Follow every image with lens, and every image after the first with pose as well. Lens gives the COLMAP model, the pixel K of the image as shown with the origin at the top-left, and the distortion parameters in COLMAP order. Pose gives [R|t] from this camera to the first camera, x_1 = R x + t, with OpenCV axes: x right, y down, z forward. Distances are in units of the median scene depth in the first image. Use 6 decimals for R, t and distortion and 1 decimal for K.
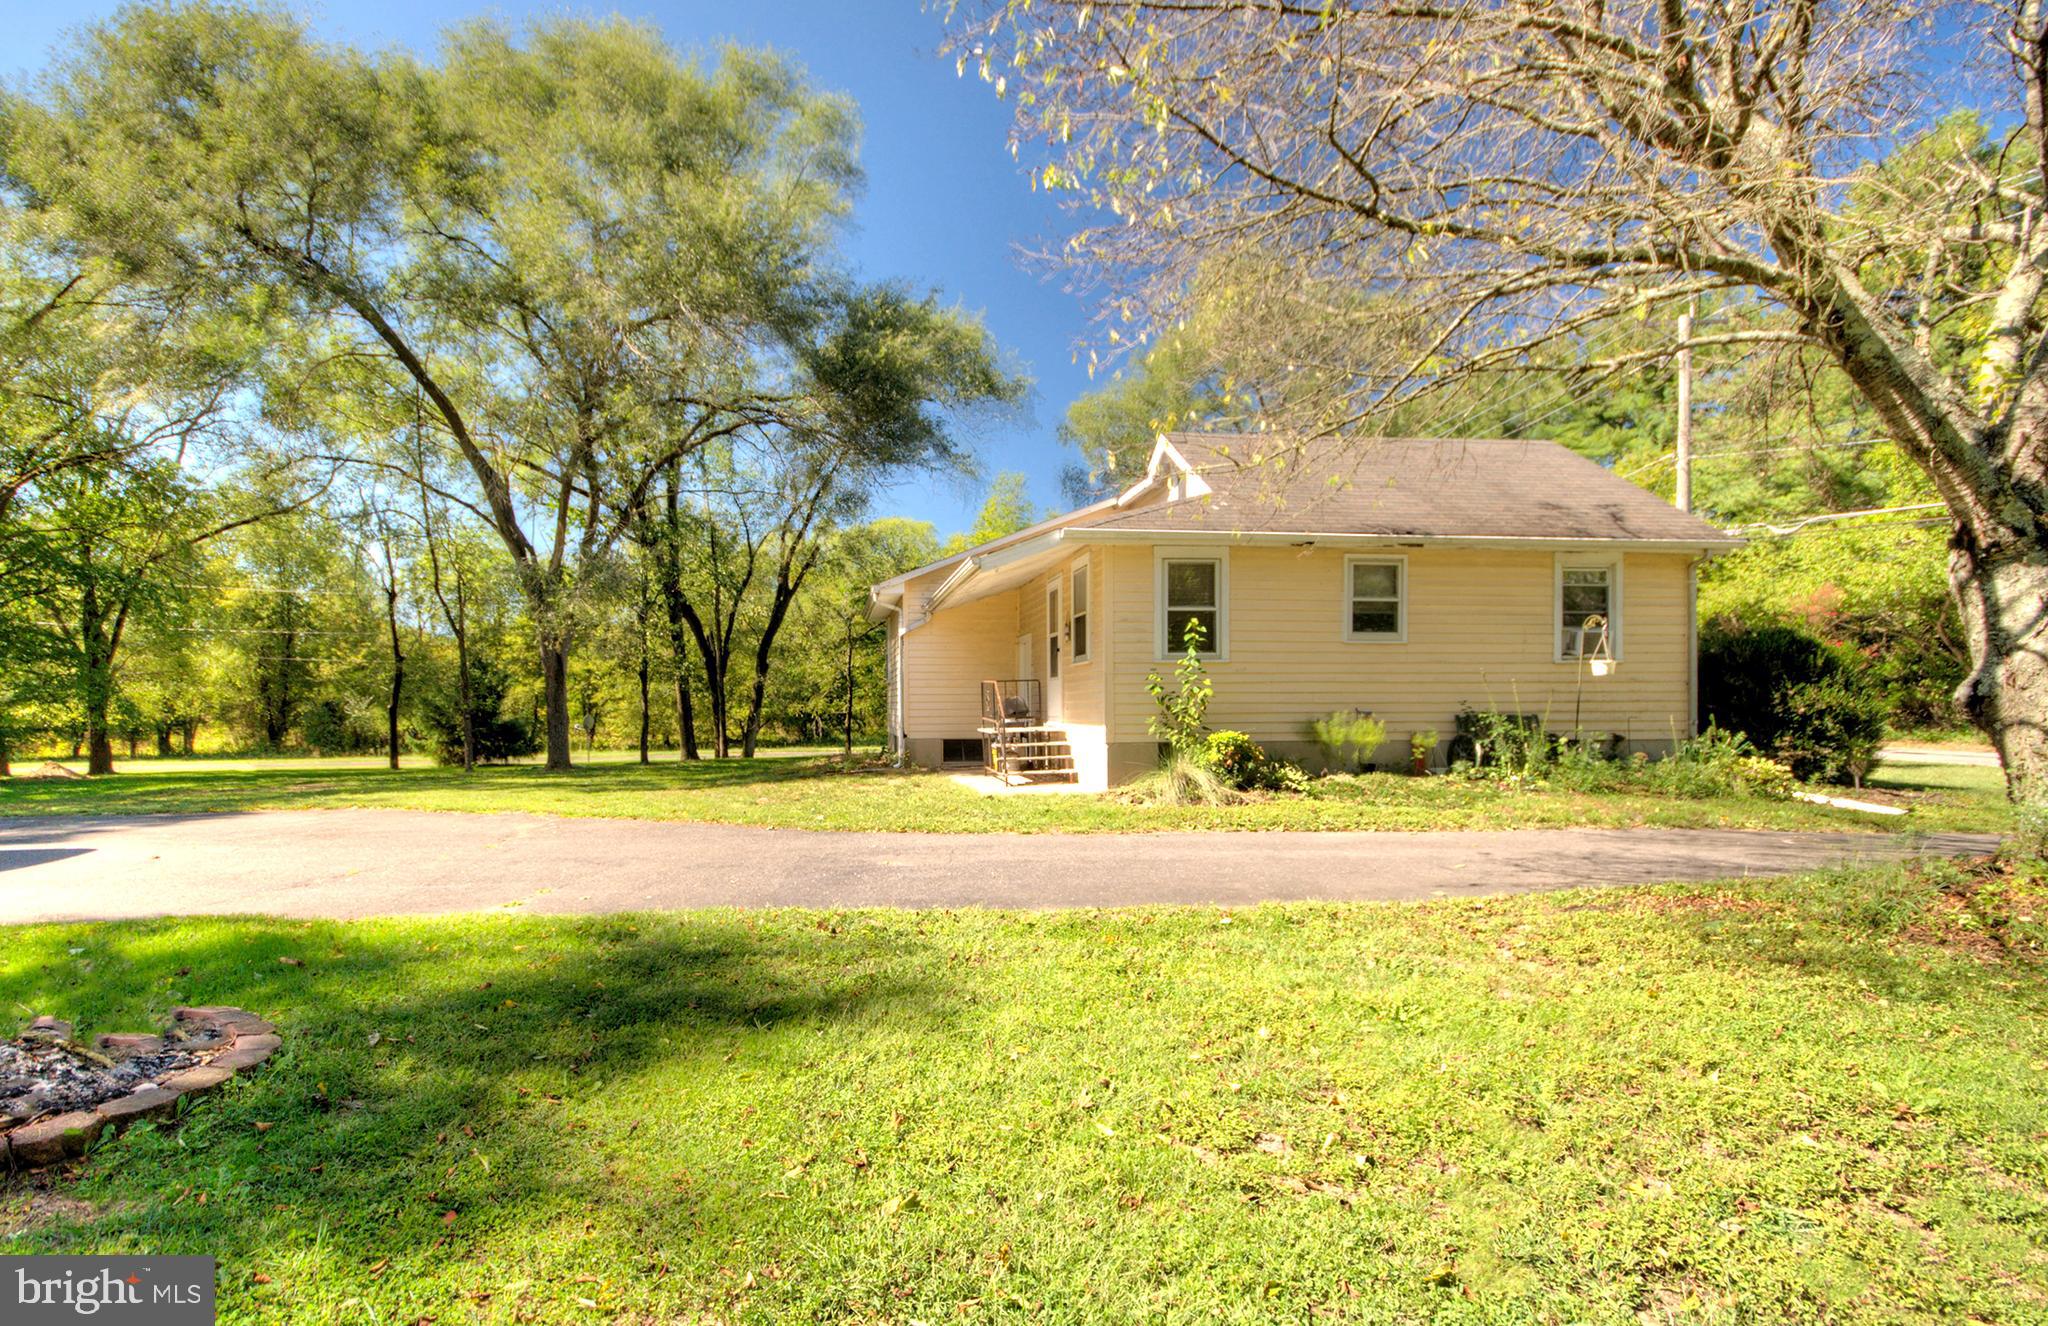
lens RADIAL K [[956.1, 0, 986.9], [0, 956.1, 716.8], [0, 0, 1]] dist [-0.006111, 0.000082]
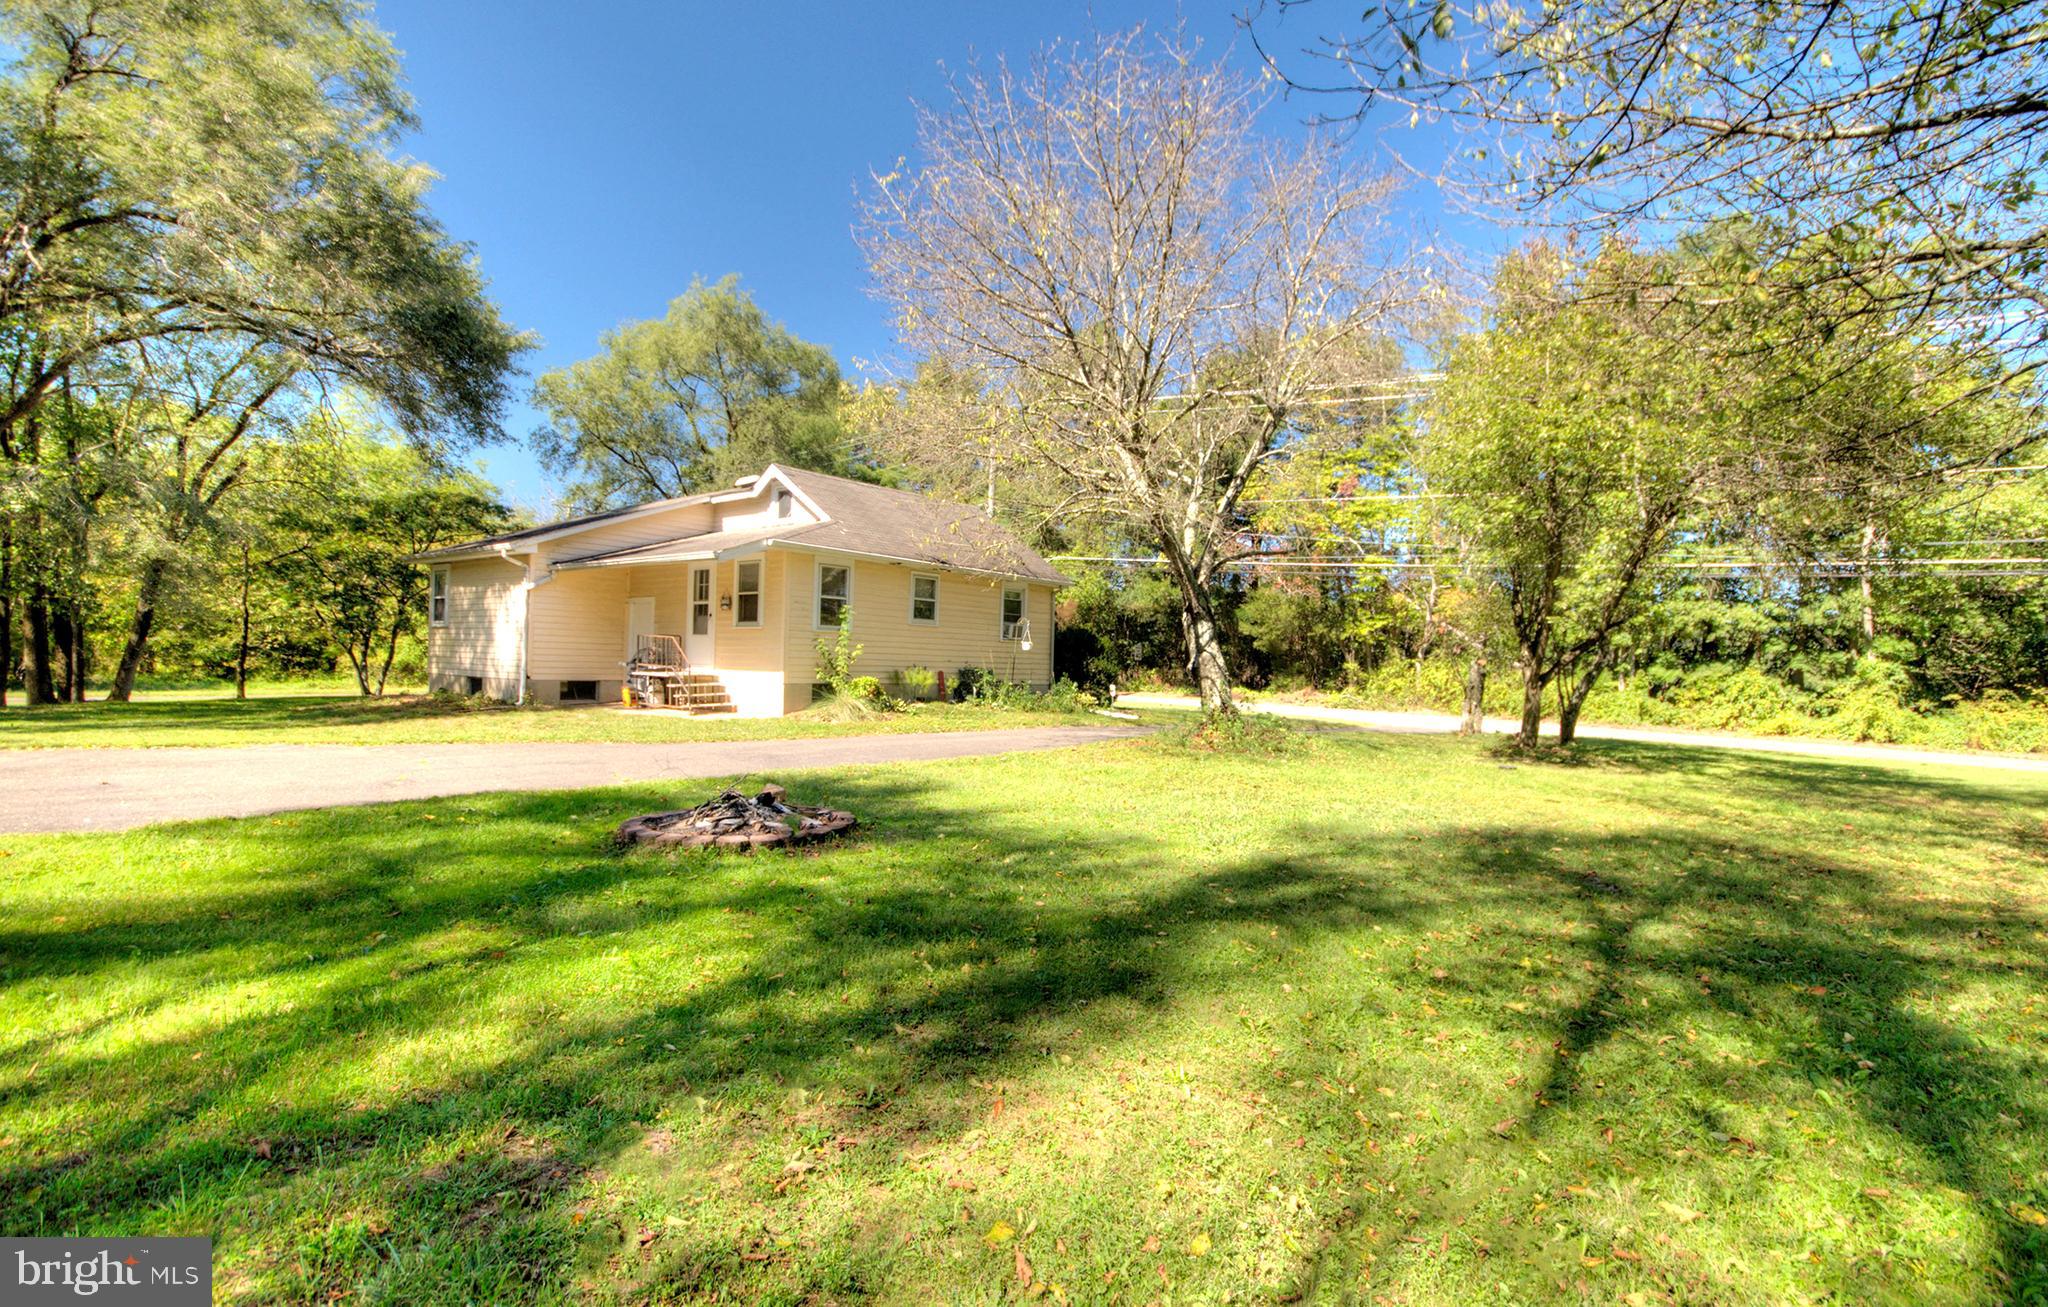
lens RADIAL K [[944.8, 0, 1024.0], [0, 944.8, 659.1], [0, 0, 1]] dist [-0.001880, -0.001882]
pose [[0.713710, 0.027533, 0.699900, -0.633292], [-0.023170, 0.999608, -0.015696, 0.003762], [-0.700058, -0.005015, 0.714068, -0.312058]]
